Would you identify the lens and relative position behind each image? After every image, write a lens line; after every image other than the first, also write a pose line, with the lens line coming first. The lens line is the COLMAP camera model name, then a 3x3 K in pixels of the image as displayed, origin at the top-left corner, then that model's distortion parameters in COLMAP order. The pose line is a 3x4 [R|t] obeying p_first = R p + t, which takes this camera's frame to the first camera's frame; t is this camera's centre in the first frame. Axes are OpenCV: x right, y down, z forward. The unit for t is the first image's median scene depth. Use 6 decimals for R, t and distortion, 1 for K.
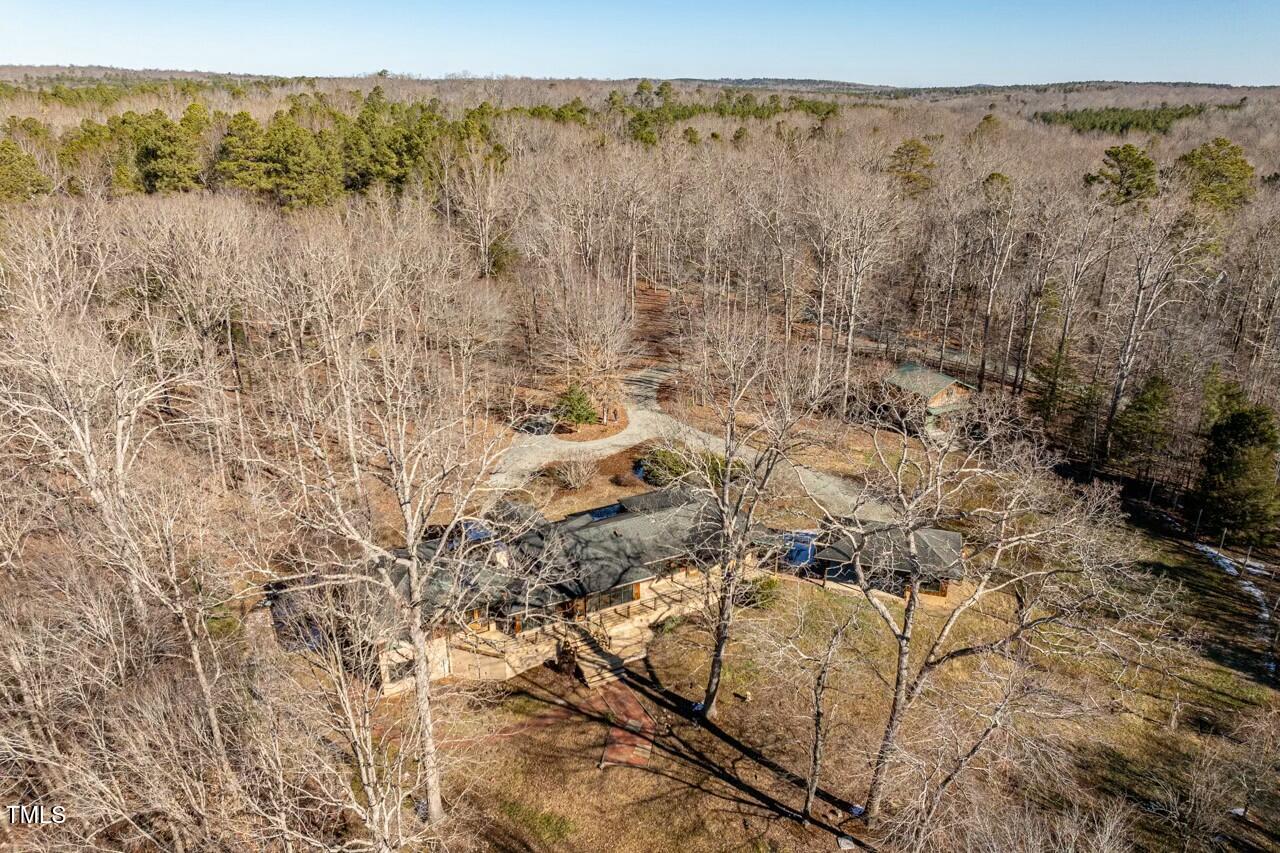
lens RADIAL K [[901.8, 0, 635.4], [0, 901.8, 427.2], [0, 0, 1]] dist [-0.042375, 0.009885]
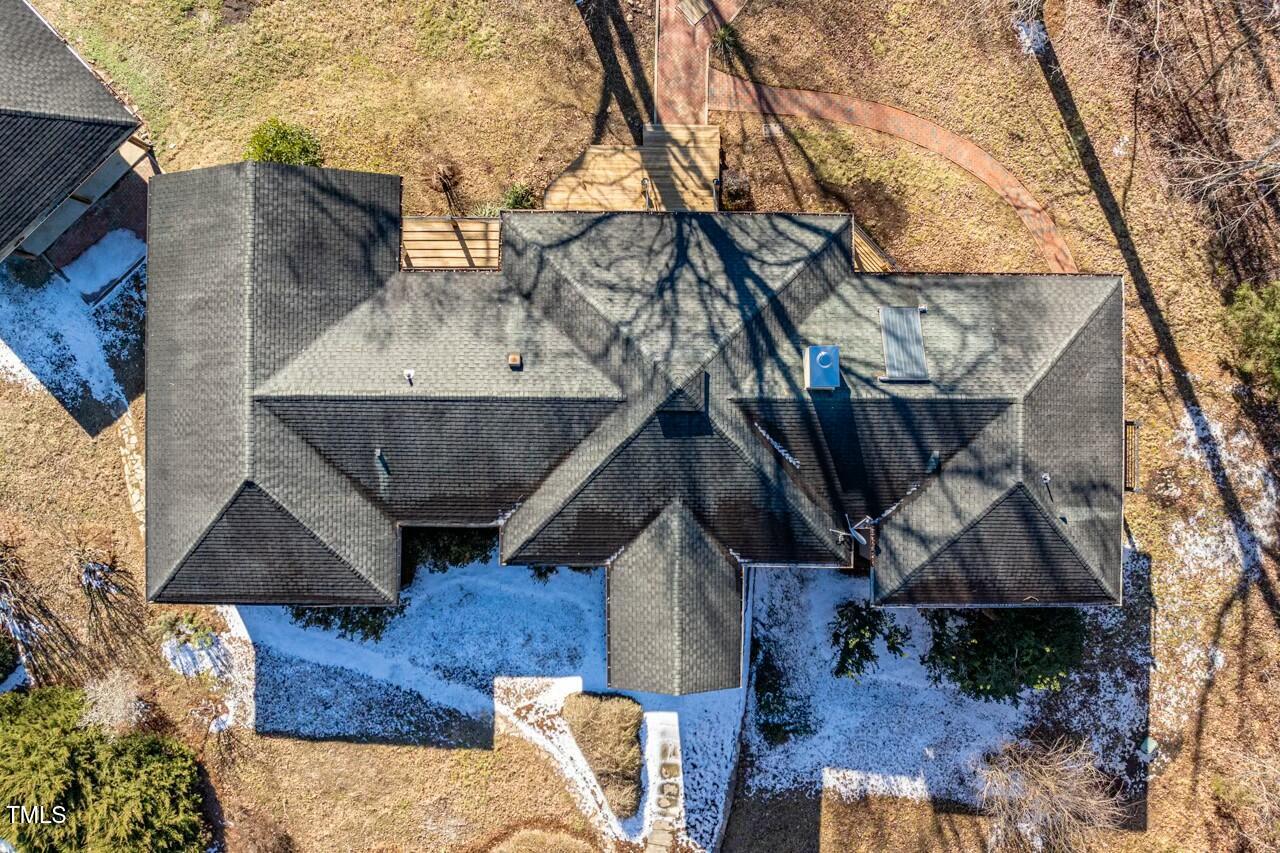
lens RADIAL K [[901.8, 0, 634.4], [0, 901.8, 422.7], [0, 0, 1]] dist [-0.042375, 0.009885]
pose [[-0.878381, -0.477830, -0.011152, -0.085356], [0.174559, -0.342433, 0.923184, -0.299171], [-0.444944, 0.808961, 0.384196, 0.953202]]
